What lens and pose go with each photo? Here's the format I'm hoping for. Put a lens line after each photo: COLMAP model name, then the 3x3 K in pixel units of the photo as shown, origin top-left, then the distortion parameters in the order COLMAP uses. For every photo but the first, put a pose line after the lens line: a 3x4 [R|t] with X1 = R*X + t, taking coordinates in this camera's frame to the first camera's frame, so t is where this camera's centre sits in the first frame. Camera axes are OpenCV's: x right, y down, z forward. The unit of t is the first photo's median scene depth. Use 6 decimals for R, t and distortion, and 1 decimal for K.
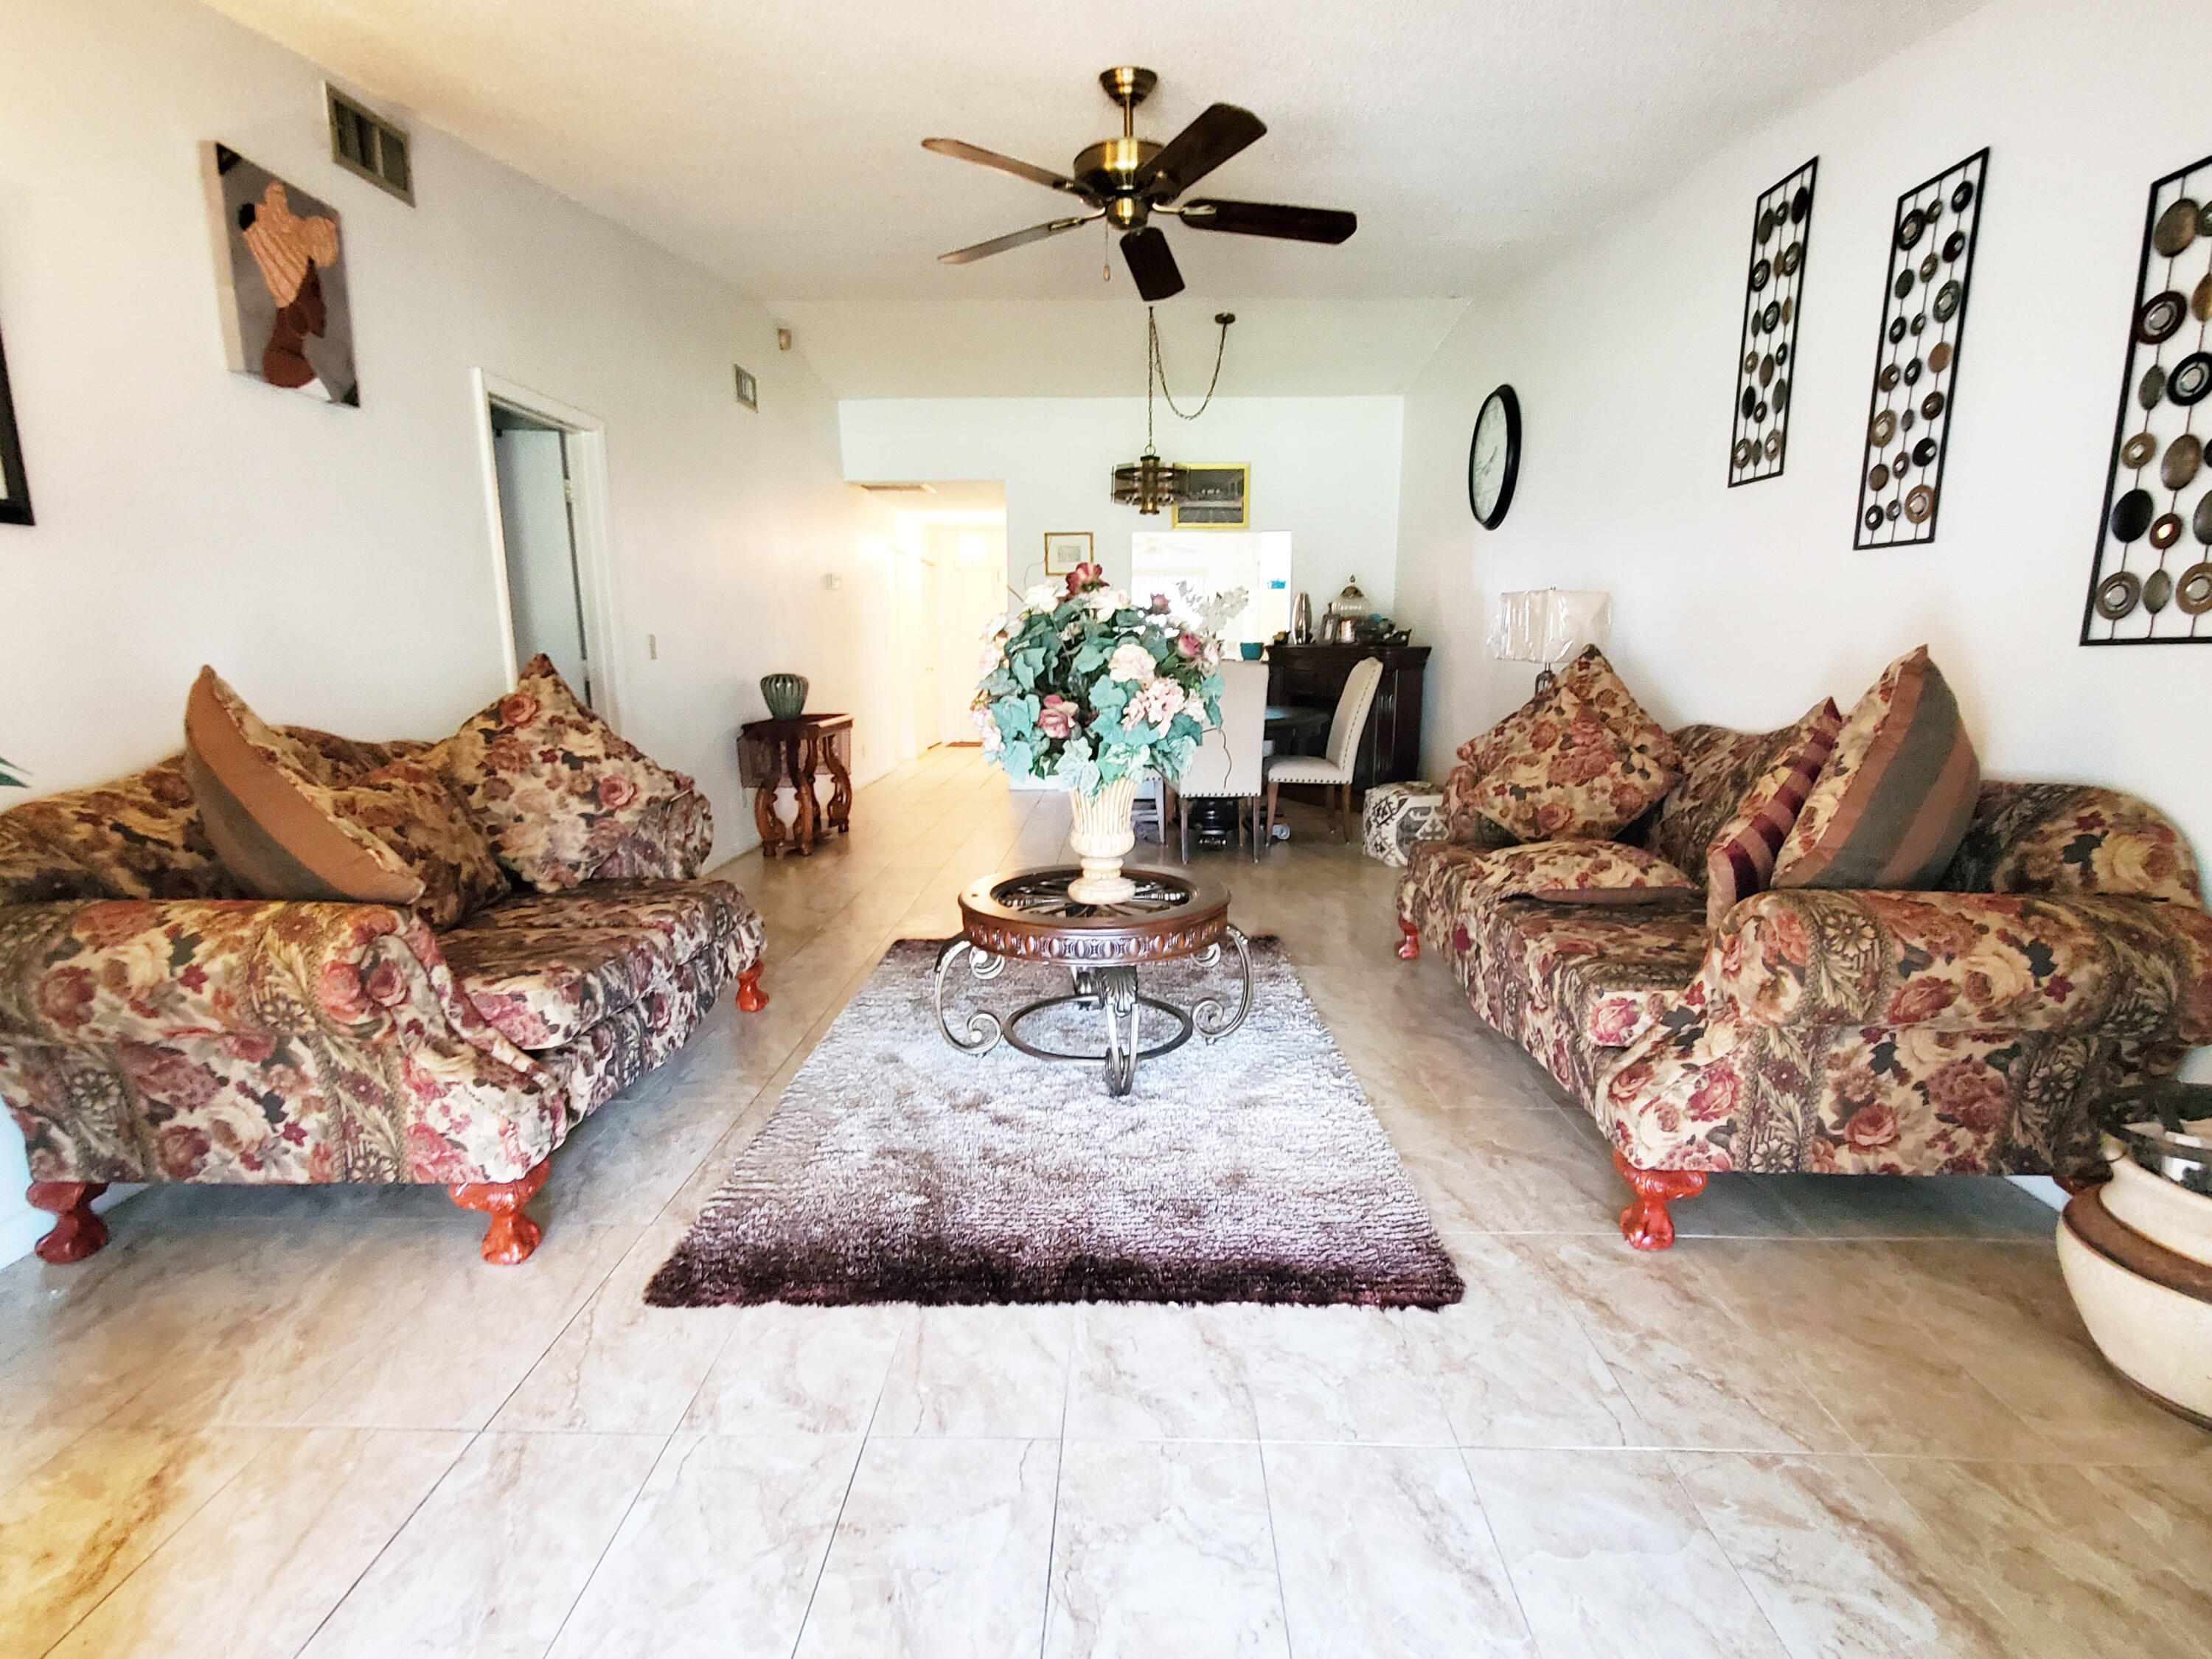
lens RADIAL K [[1104.6, 0, 1108.6], [0, 1104.6, 846.6], [0, 0, 1]] dist [0.015194, 0.000496]
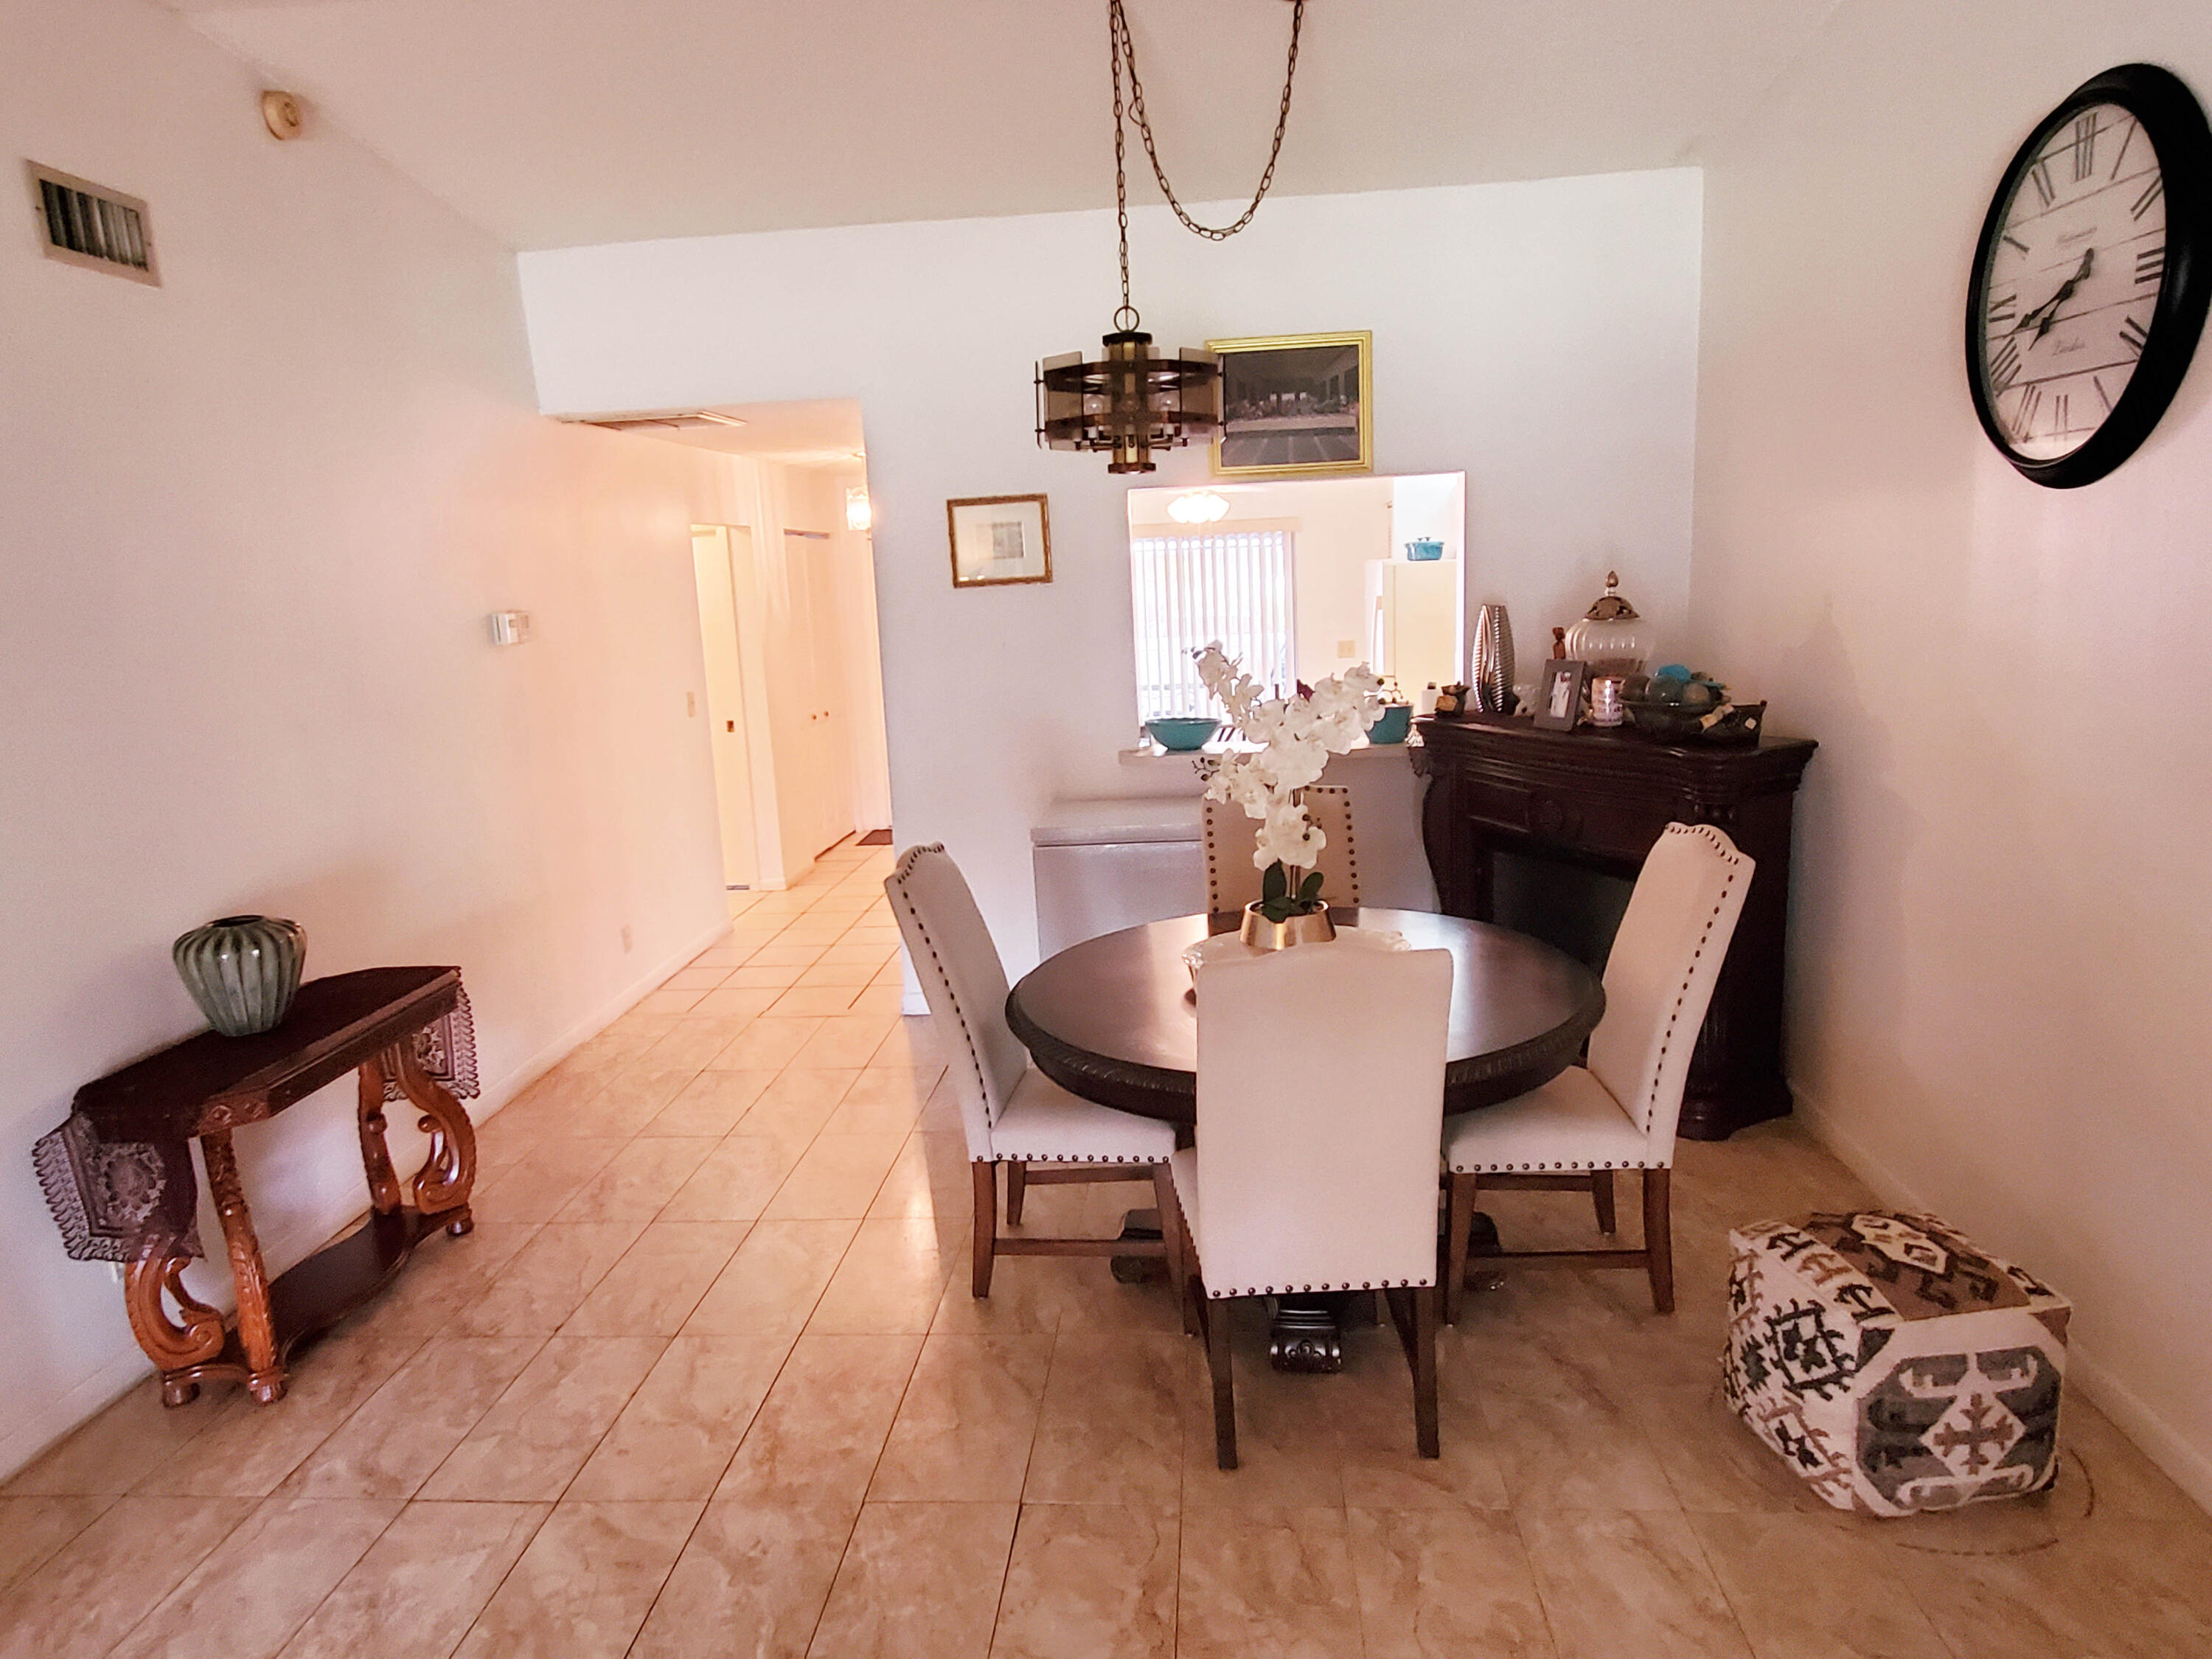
lens RADIAL K [[1394.3, 0, 1106.0], [0, 1394.3, 829.5], [0, 0, 1]] dist [0.003447, 0.001840]
pose [[0.997211, -0.033069, -0.066903, 0.058175], [0.033522, 0.999422, 0.005650, -0.170977], [0.066677, -0.007877, 0.997744, 0.478779]]
